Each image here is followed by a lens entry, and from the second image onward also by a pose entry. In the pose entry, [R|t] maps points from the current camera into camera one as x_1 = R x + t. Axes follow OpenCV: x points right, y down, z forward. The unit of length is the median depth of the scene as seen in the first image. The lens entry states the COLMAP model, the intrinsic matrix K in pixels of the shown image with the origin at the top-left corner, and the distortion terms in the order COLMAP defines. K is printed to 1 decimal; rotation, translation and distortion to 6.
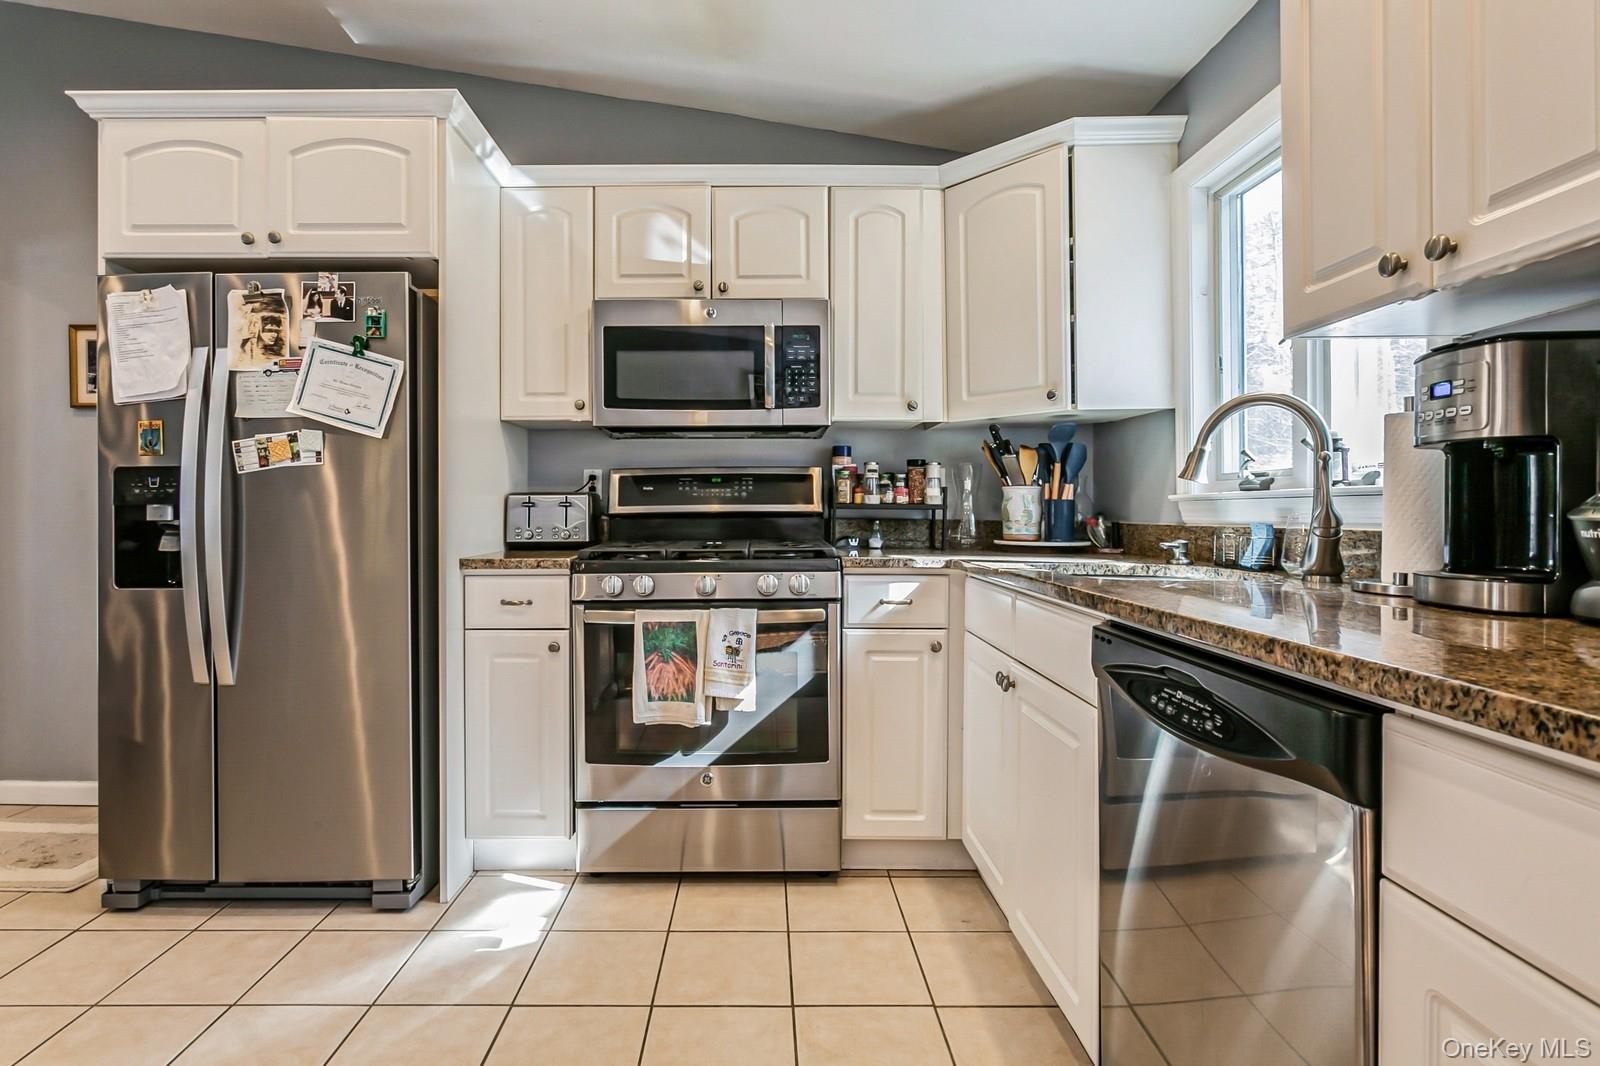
lens RADIAL K [[797.0, 0, 781.6], [0, 797.0, 514.5], [0, 0, 1]] dist [-0.000929, 0.001411]
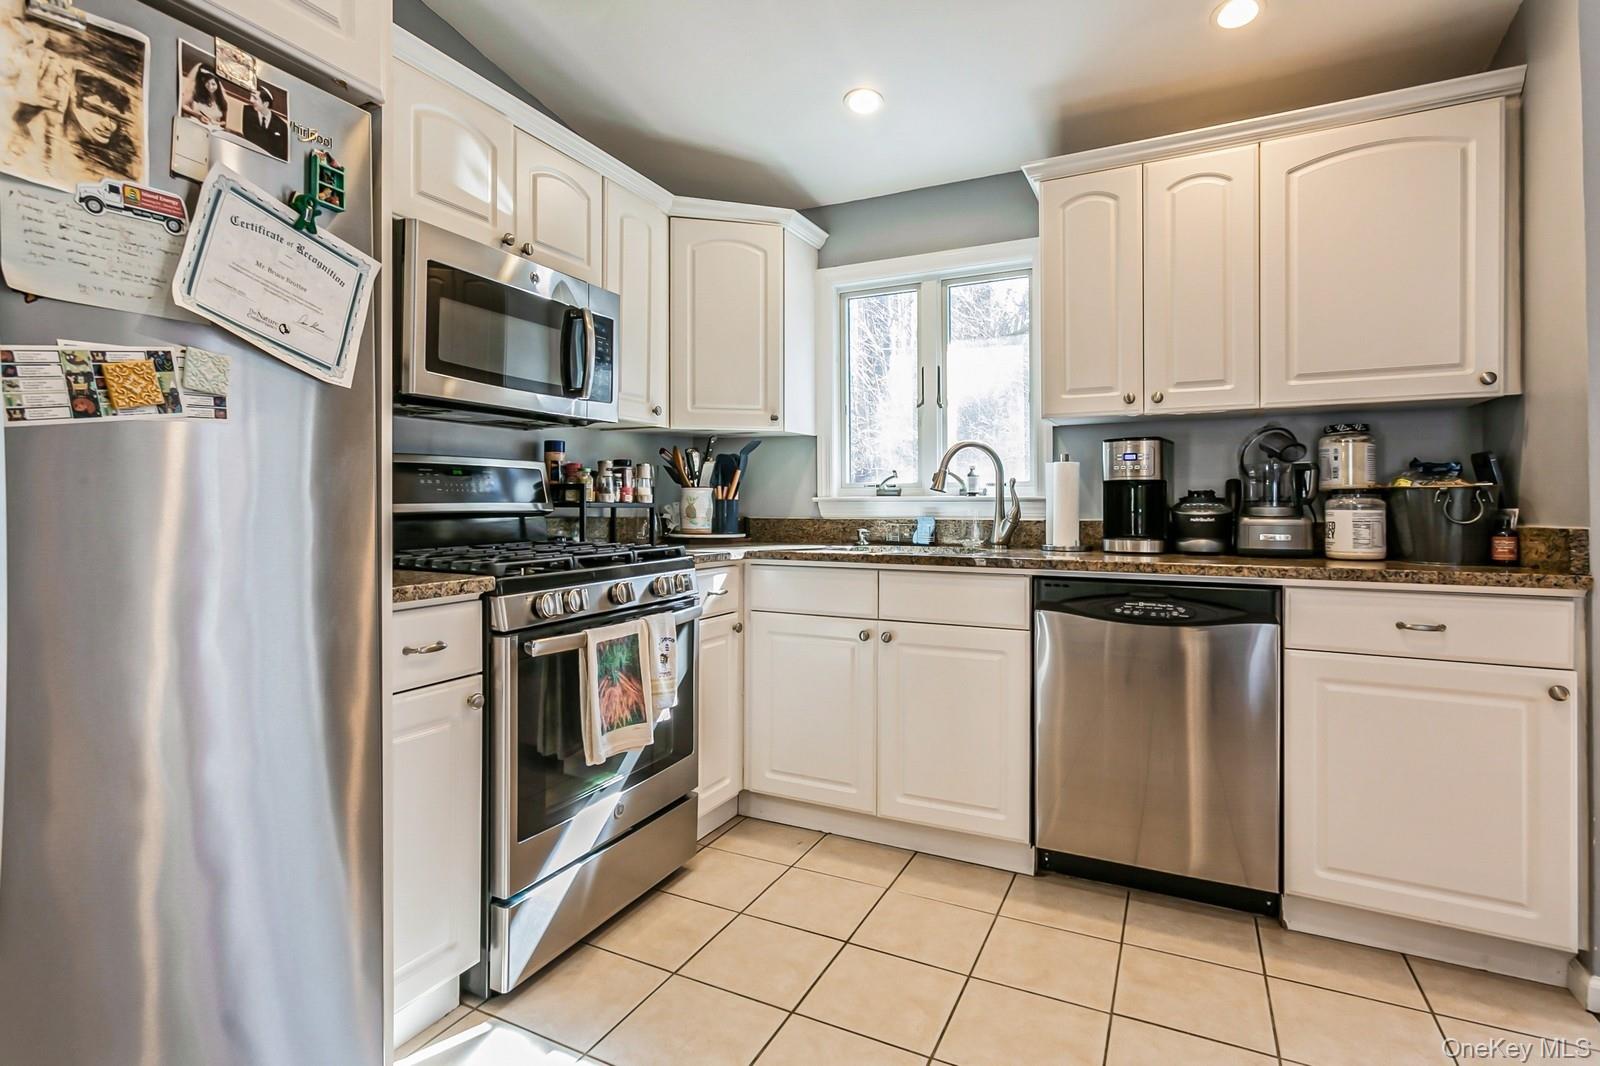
lens RADIAL K [[786.6, 0, 767.8], [0, 786.6, 503.1], [0, 0, 1]] dist [0.000711, 0.001419]
pose [[0.464024, 0.003433, 0.885816, -0.856780], [0.001893, 0.999986, -0.004867, -0.009513], [-0.885821, 0.003935, 0.464011, 0.467382]]
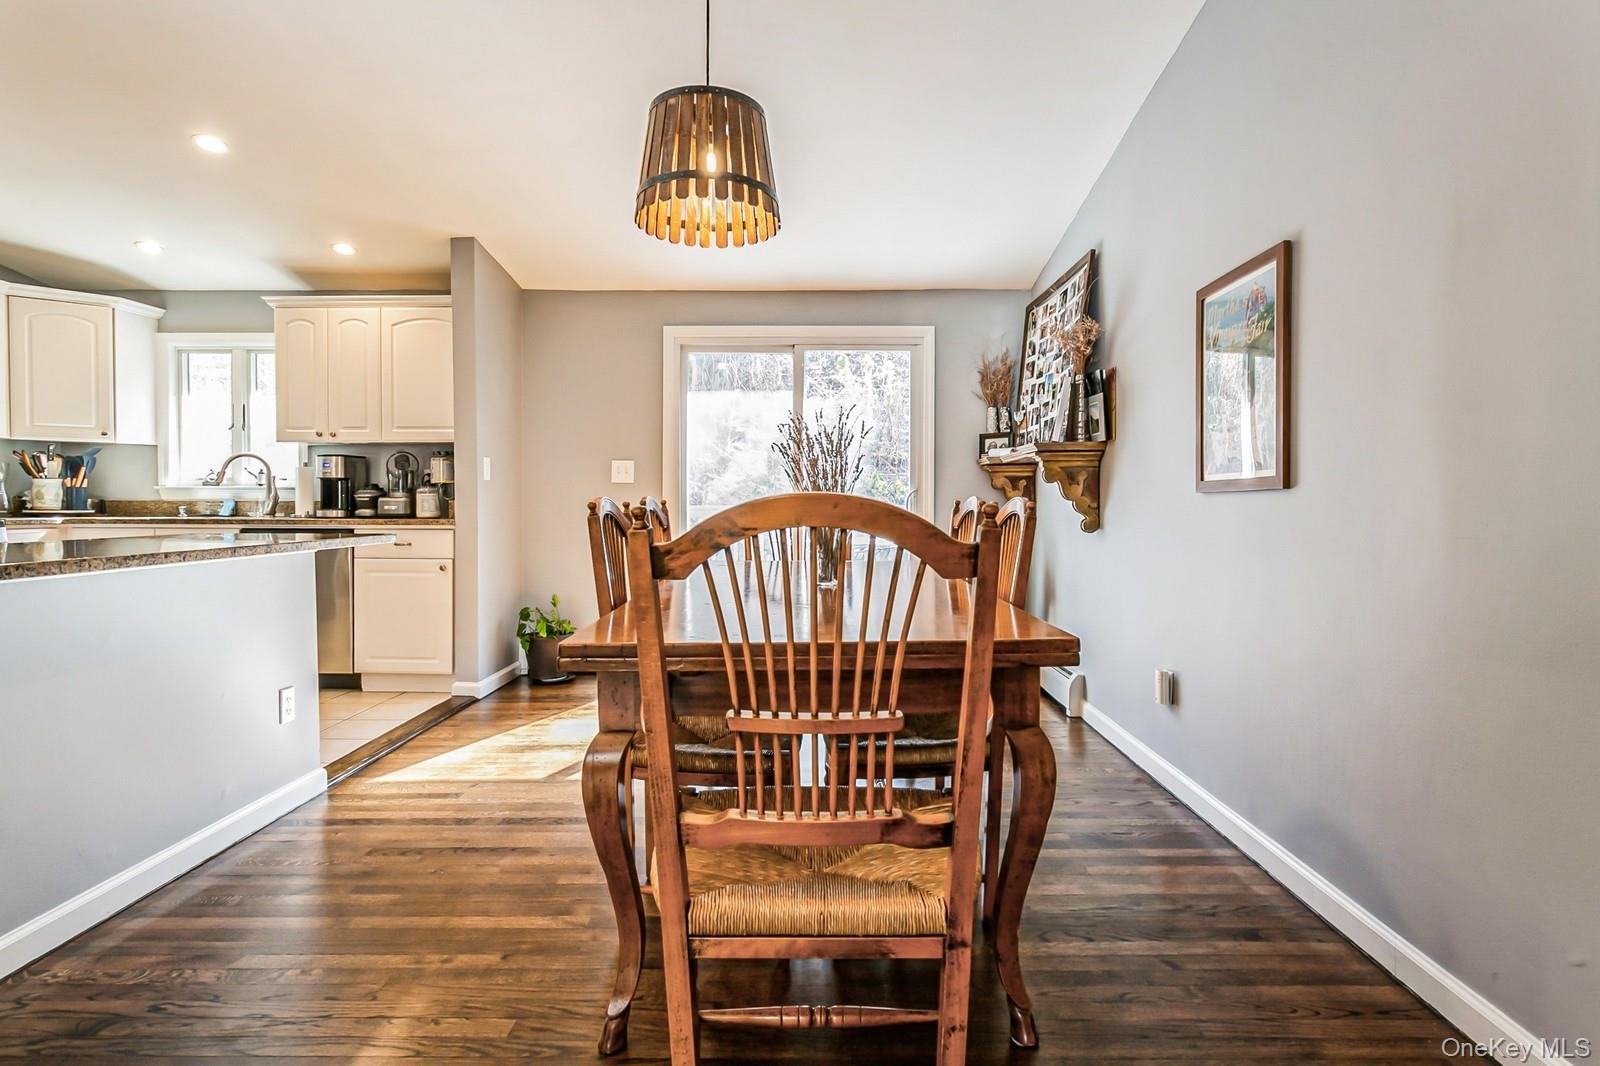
lens RADIAL K [[821.4, 0, 796.7], [0, 821.4, 508.8], [0, 0, 1]] dist [-0.017575, 0.014370]
pose [[0.018999, -0.008313, 0.999785, -1.793590], [0.001207, 0.999965, 0.008291, 0.020528], [-0.999819, 0.001050, 0.019008, -0.806685]]
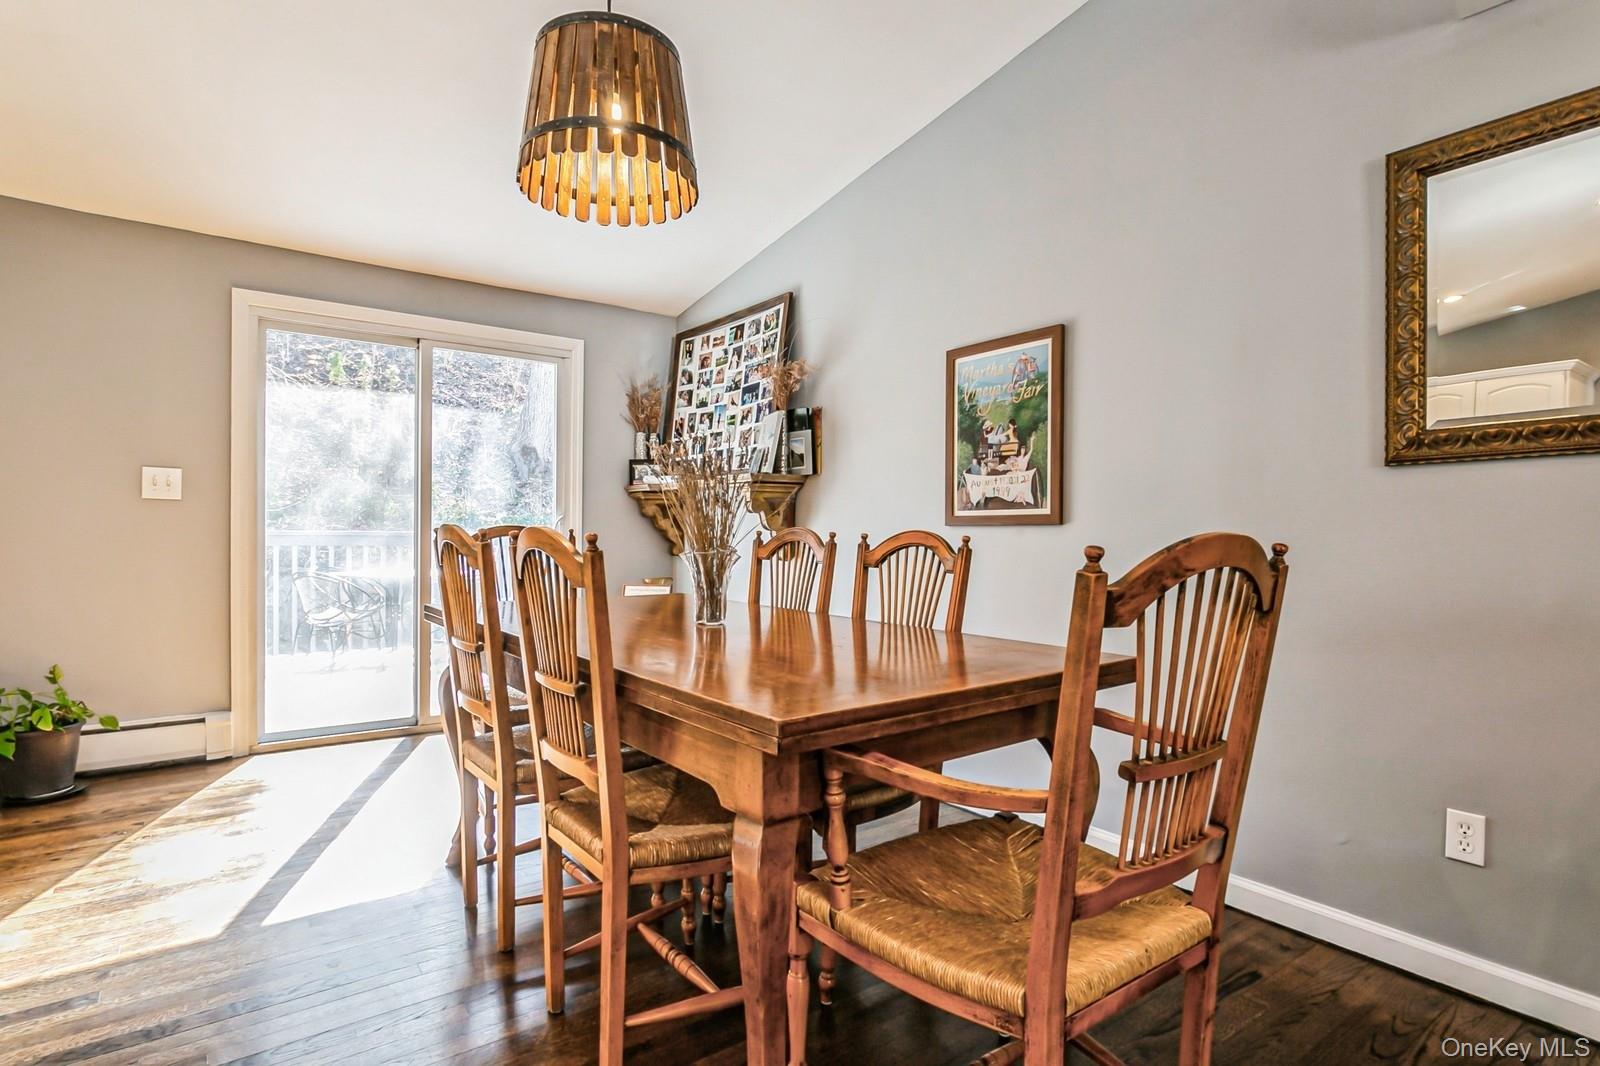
lens RADIAL K [[829.7, 0, 803.0], [0, 829.7, 543.8], [0, 0, 1]] dist [-0.004396, 0.000018]
pose [[-0.582869, -0.019025, 0.812344, -1.569460], [-0.007652, 0.999810, 0.017925, 0.015099], [-0.812530, 0.004232, -0.582903, -0.325850]]
